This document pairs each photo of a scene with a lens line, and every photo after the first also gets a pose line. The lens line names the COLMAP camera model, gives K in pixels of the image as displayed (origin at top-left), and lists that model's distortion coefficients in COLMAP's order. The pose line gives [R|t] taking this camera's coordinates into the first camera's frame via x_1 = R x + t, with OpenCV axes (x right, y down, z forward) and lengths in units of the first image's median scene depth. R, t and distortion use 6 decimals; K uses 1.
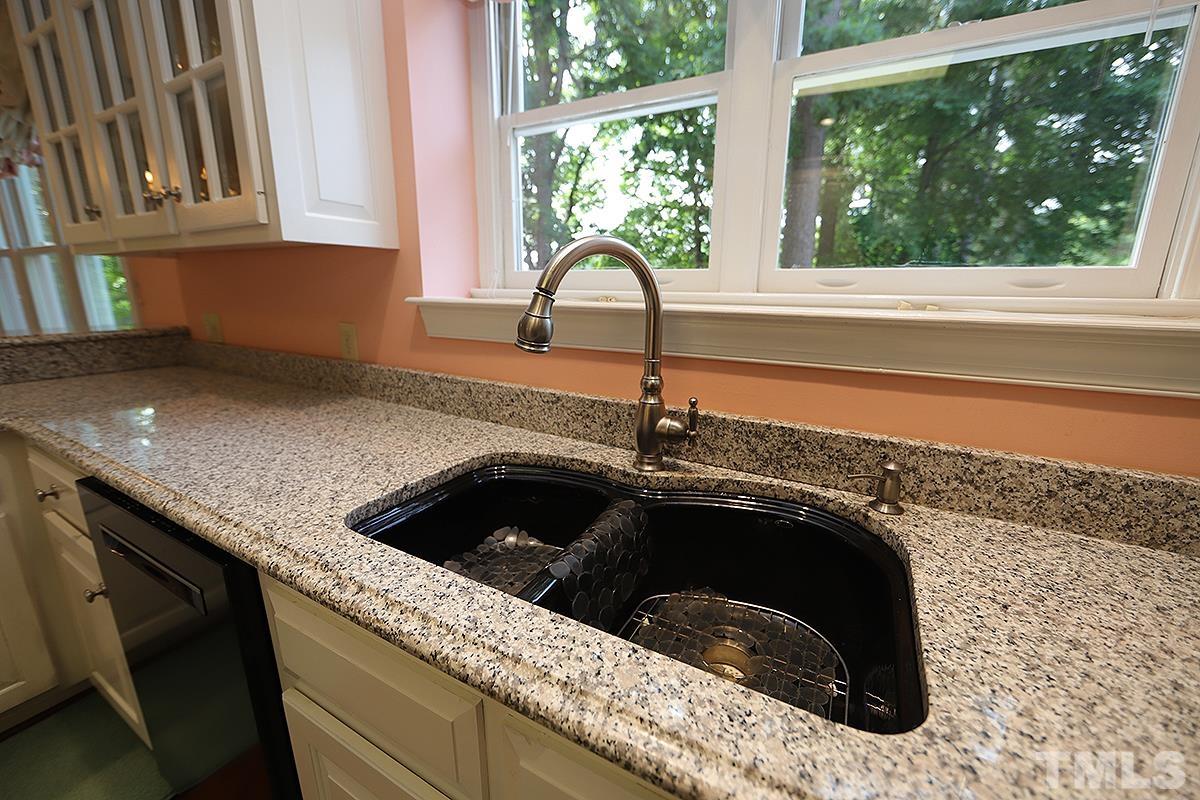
lens RADIAL K [[470.8, 0, 598.9], [0, 470.8, 398.4], [0, 0, 1]] dist [-0.006981, 0.000082]
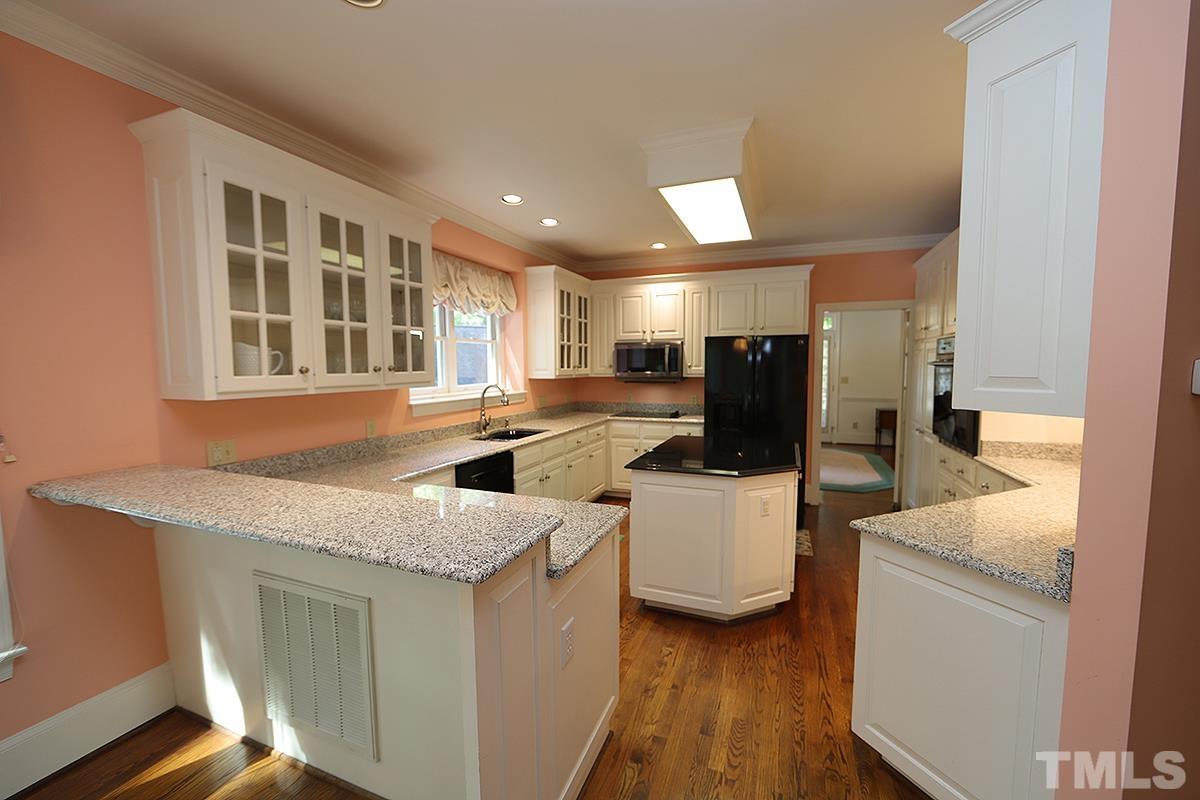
lens RADIAL K [[470.8, 0, 598.9], [0, 470.8, 399.8], [0, 0, 1]] dist [-0.006981, 0.000082]
pose [[-0.121369, -0.079026, 0.989457, -1.223929], [0.232604, 0.966805, 0.105749, -0.104481], [-0.964969, 0.242986, -0.098958, 0.111831]]
